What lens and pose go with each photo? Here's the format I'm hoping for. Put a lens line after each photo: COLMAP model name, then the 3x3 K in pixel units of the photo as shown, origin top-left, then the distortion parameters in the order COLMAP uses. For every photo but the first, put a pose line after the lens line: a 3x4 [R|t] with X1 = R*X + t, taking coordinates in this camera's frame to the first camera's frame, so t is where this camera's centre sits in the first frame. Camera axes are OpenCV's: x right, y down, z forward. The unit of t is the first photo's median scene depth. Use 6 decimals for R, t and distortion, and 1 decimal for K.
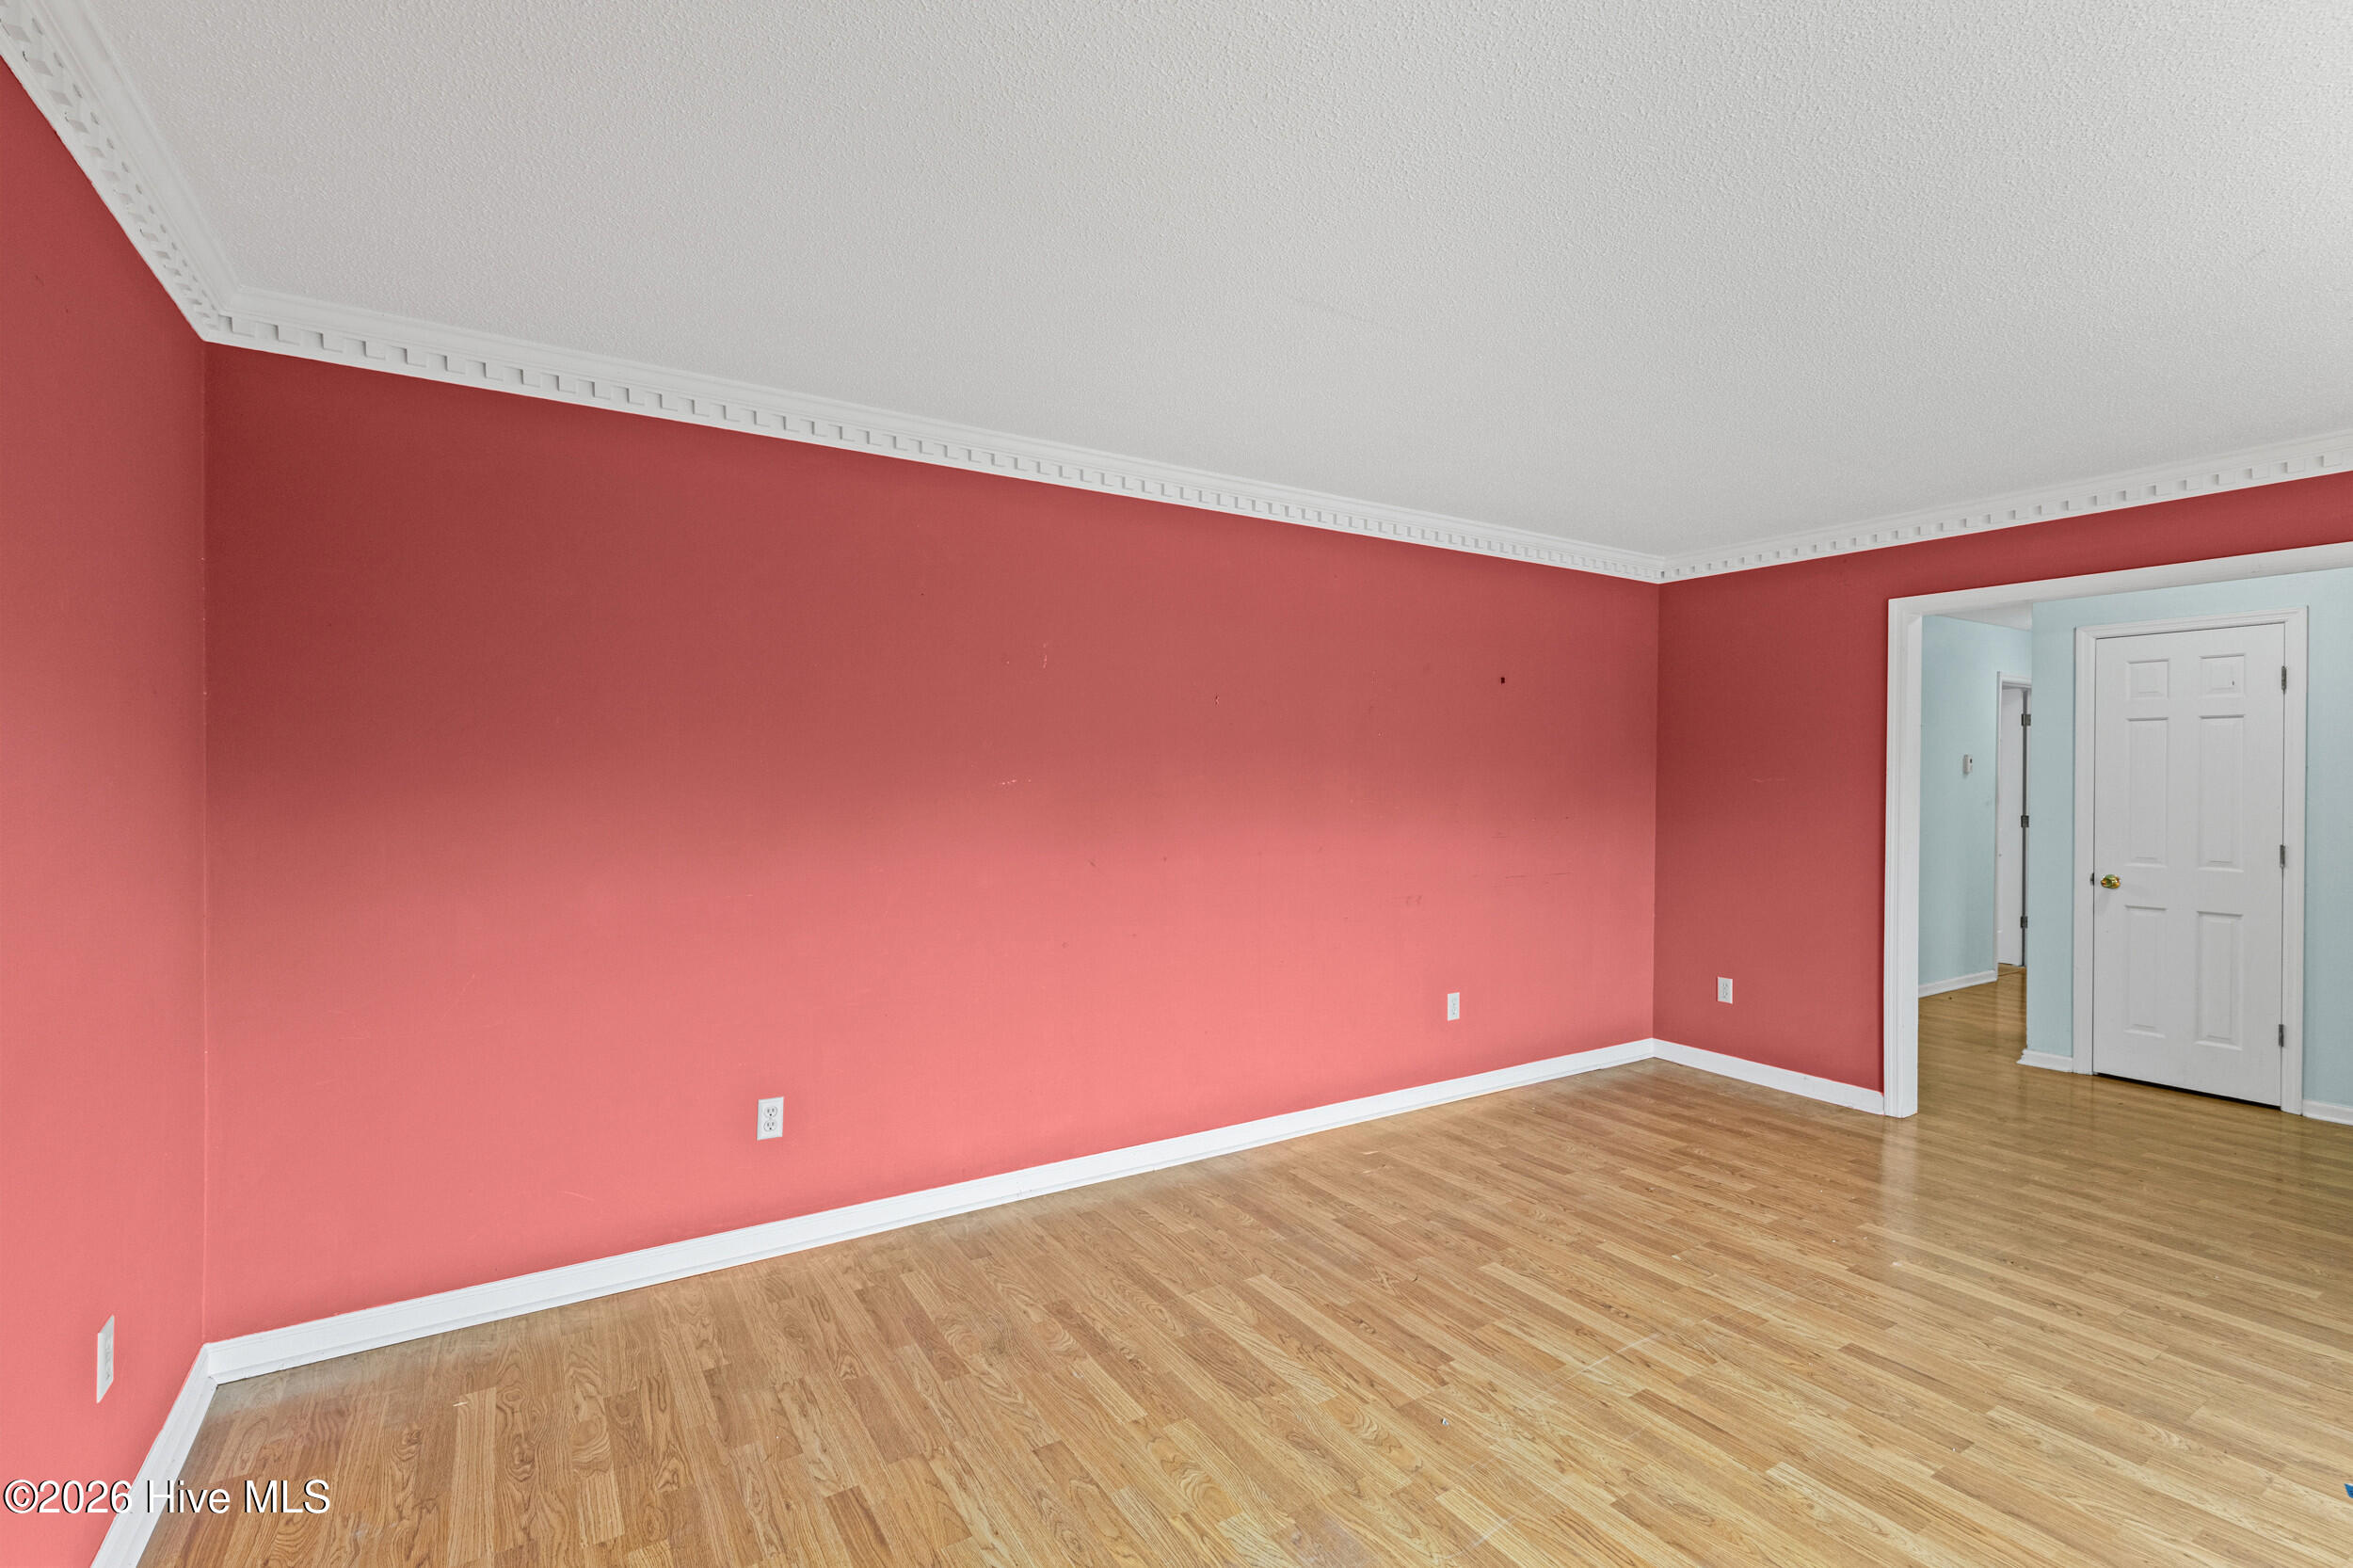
lens RADIAL K [[1061.3, 0, 1188.5], [0, 1061.3, 775.8], [0, 0, 1]] dist [0.009041, -0.000606]
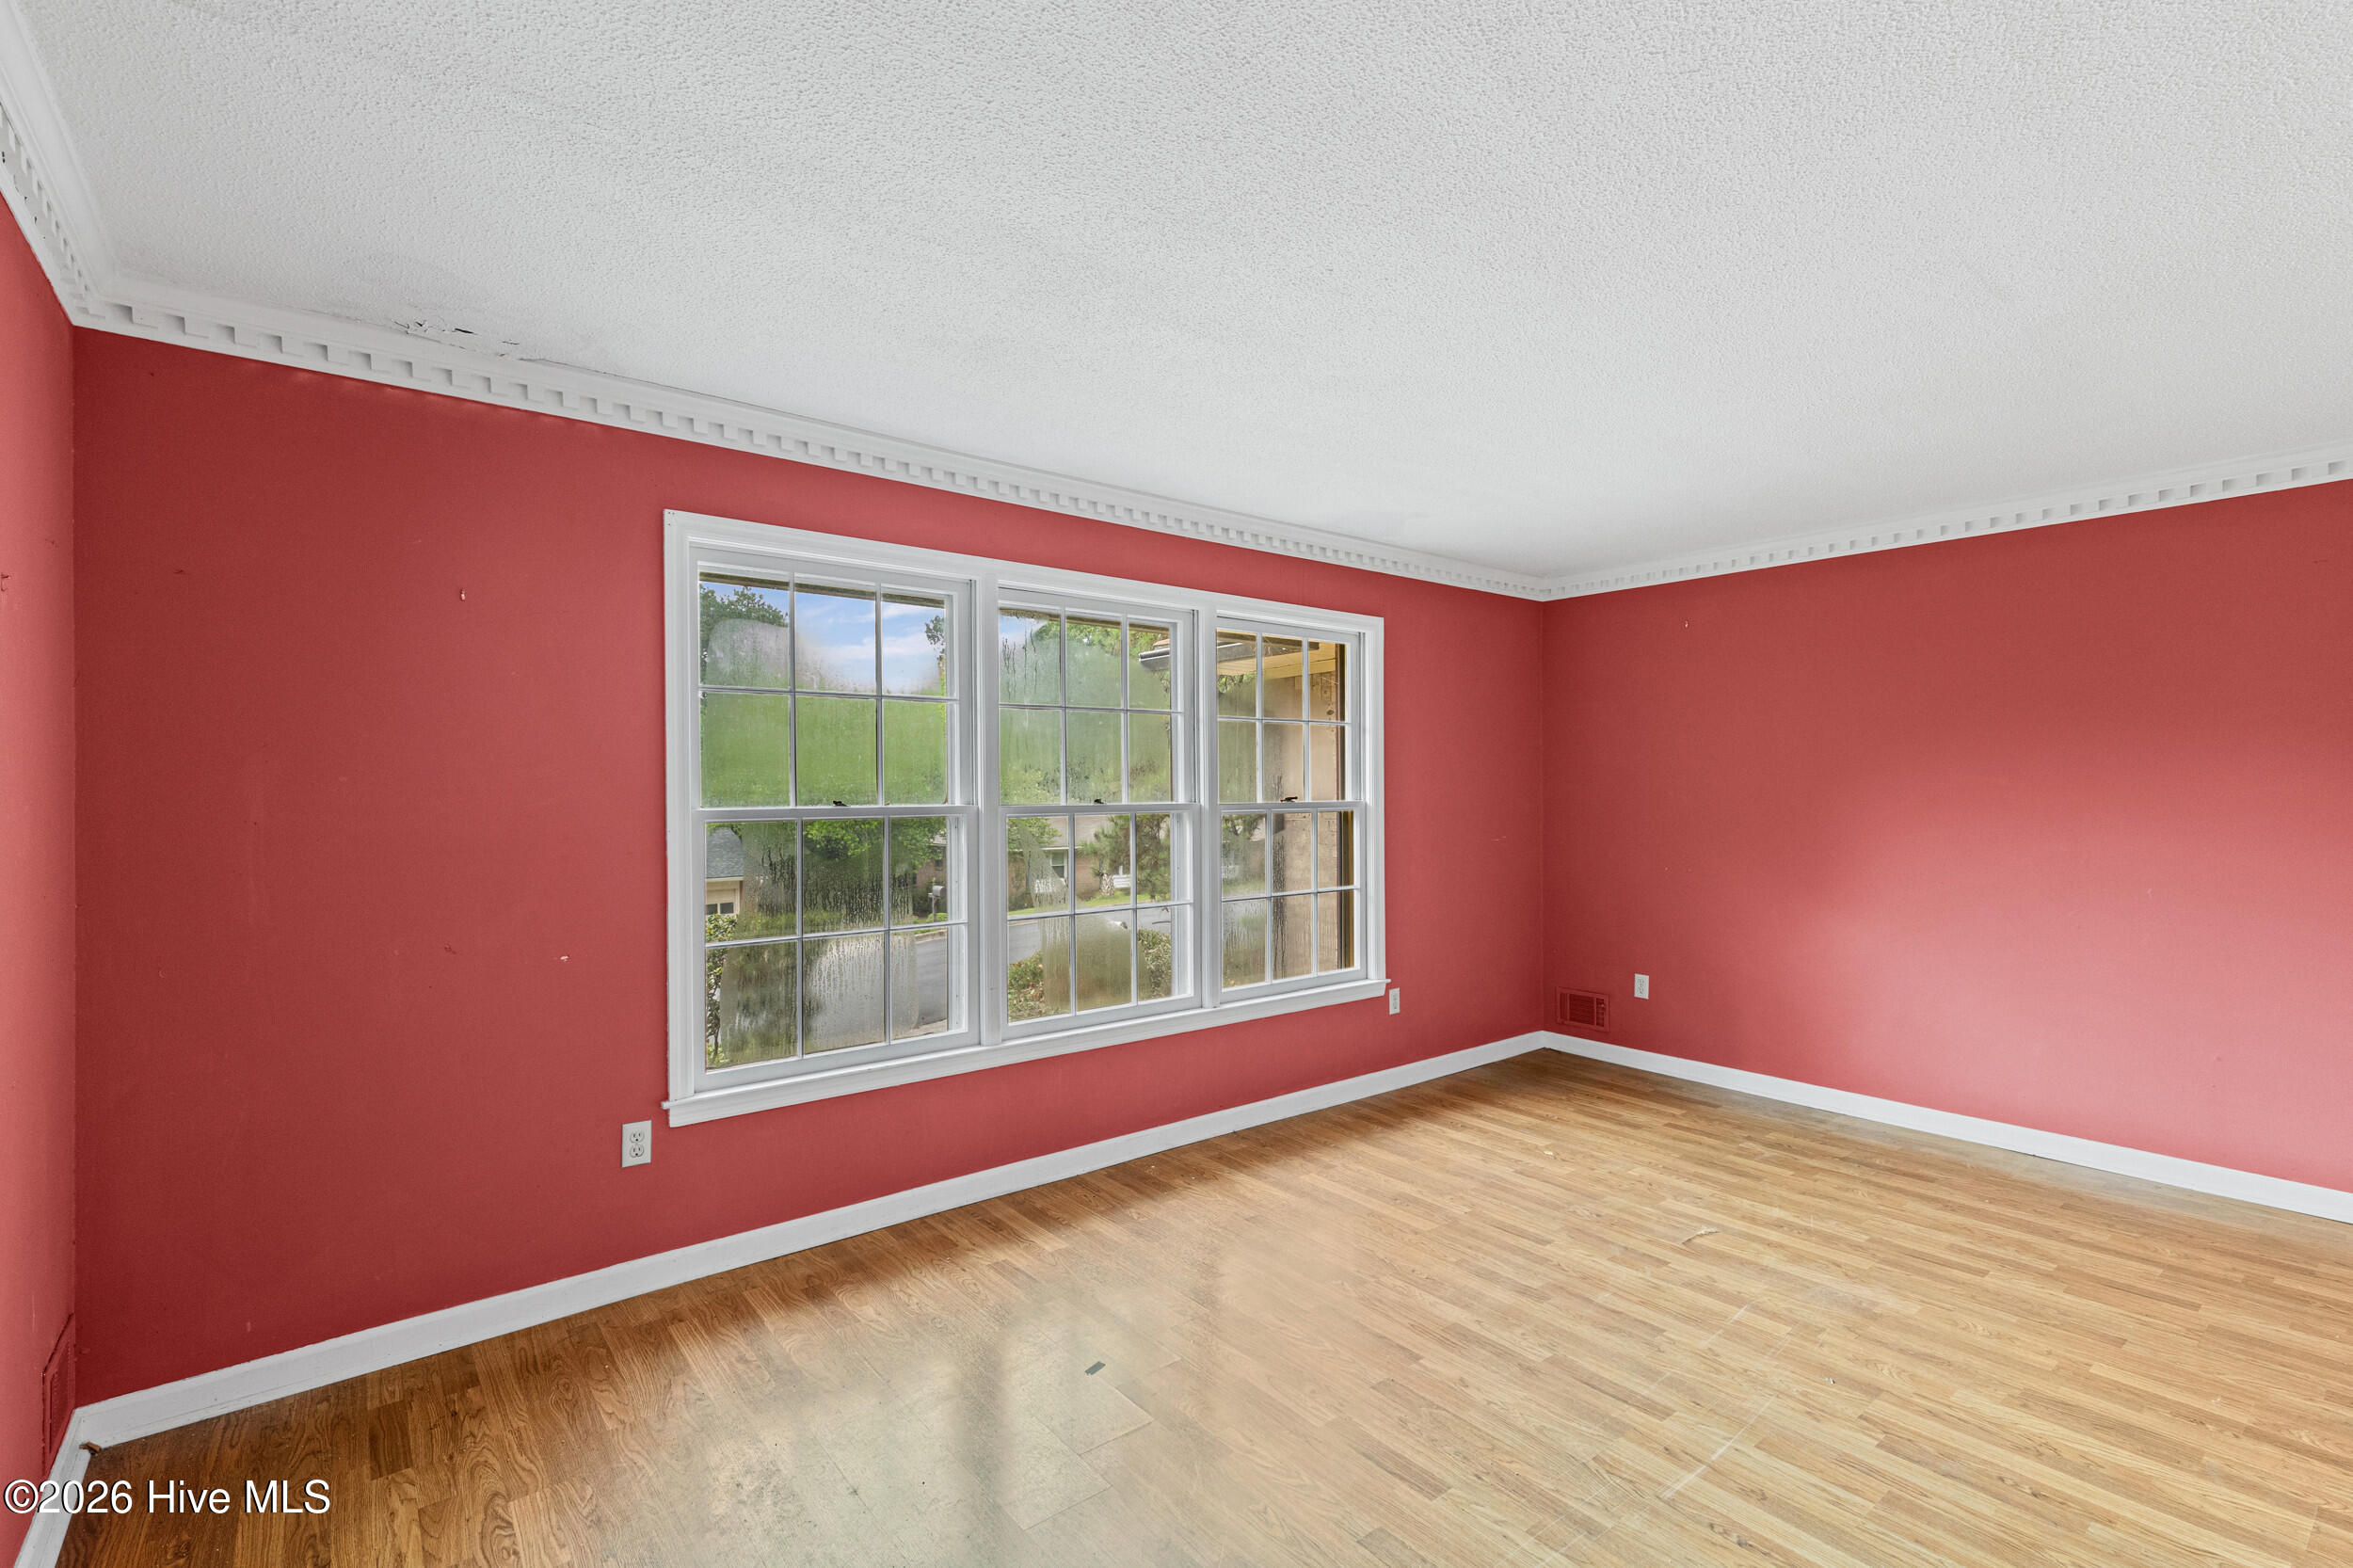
lens RADIAL K [[1061.3, 0, 1183.4], [0, 1061.3, 792.6], [0, 0, 1]] dist [0.009041, -0.000606]
pose [[-0.994593, -0.003487, -0.103794, 0.857545], [-0.004224, 0.999967, 0.006878, 0.001942], [0.103766, 0.007279, -0.994575, 1.702962]]
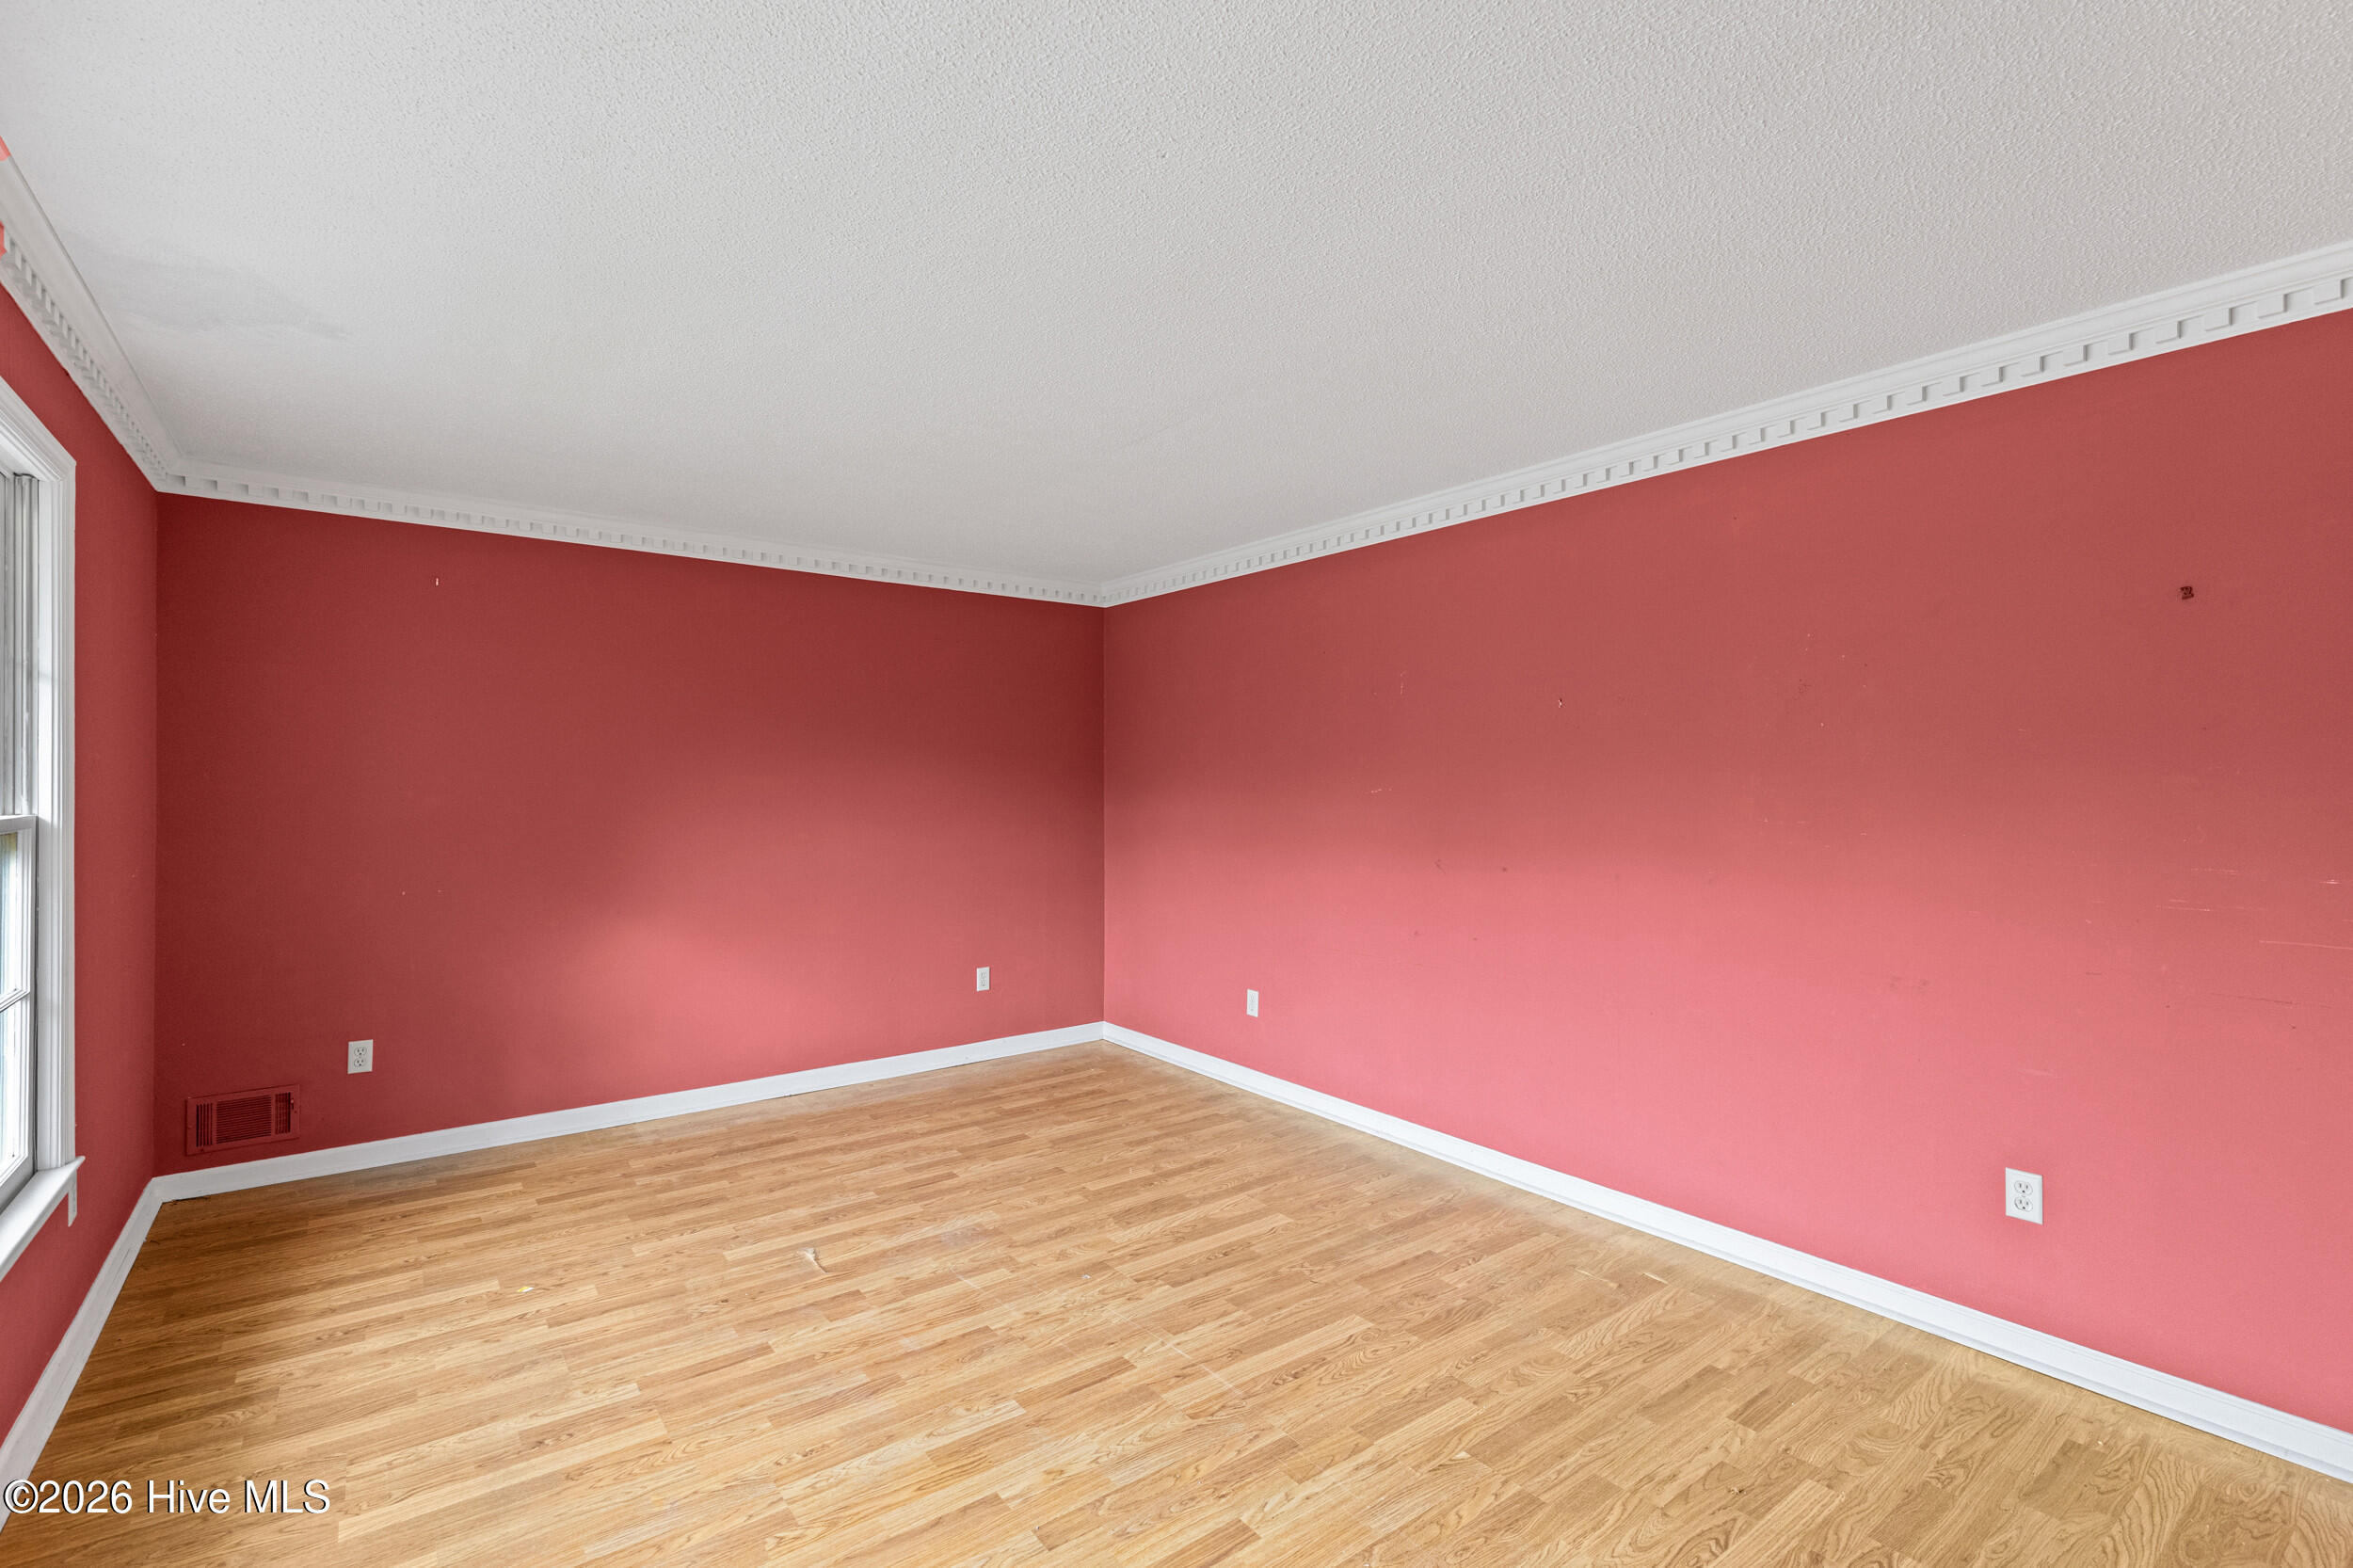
lens RADIAL K [[1061.3, 0, 1154.8], [0, 1061.3, 787.8], [0, 0, 1]] dist [0.009041, -0.000606]
pose [[0.065289, -0.001452, -0.997865, 1.320406], [-0.002223, 0.999996, -0.001600, 0.003439], [0.997864, 0.002323, 0.065285, 0.845428]]
